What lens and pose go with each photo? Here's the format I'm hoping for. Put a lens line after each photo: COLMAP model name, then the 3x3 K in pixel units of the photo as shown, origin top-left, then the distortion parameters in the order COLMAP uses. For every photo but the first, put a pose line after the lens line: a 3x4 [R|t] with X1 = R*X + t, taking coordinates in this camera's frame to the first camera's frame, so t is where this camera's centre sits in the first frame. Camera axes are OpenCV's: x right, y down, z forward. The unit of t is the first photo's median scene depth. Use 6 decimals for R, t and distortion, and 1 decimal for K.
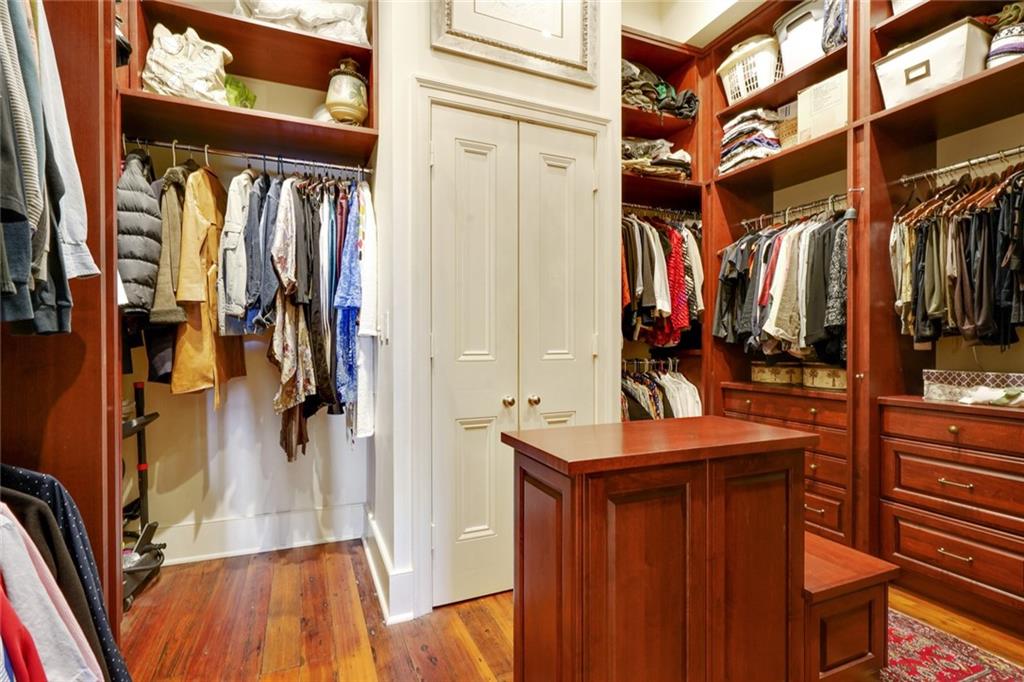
lens RADIAL K [[473.9, 0, 507.8], [0, 473.9, 341.4], [0, 0, 1]] dist [0.000005, 0.000083]
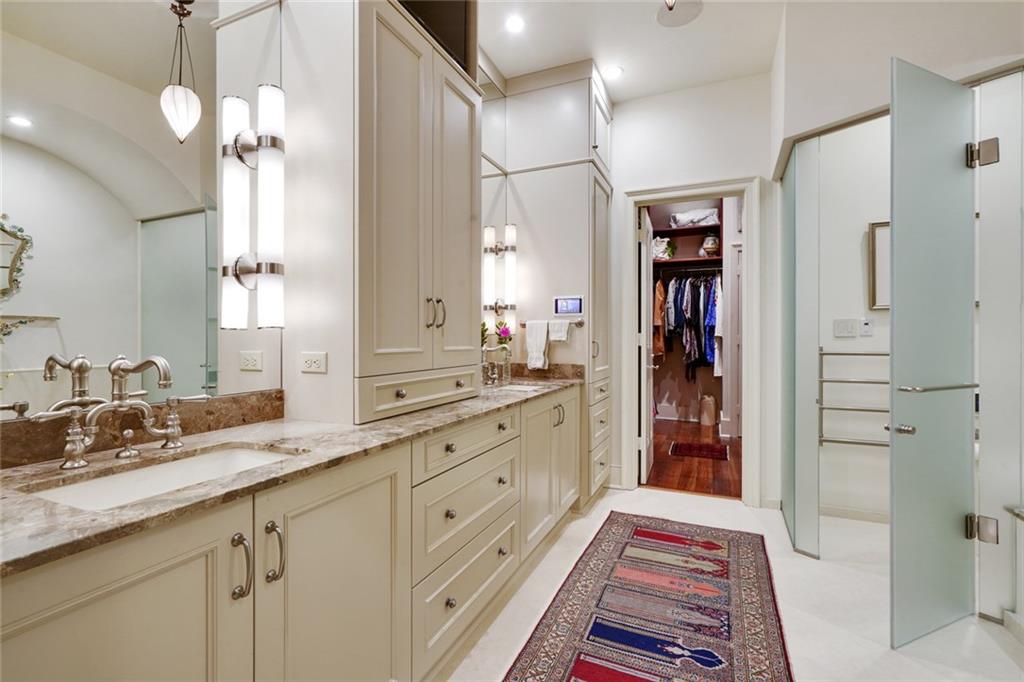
lens RADIAL K [[473.9, 0, 507.8], [0, 473.9, 341.4], [0, 0, 1]] dist [0.000005, 0.000083]
pose [[0.685336, 0.005113, -0.728209, 0.807321], [-0.005046, 0.999985, 0.002272, 0.014425], [0.728210, 0.002117, 0.685351, -1.615790]]
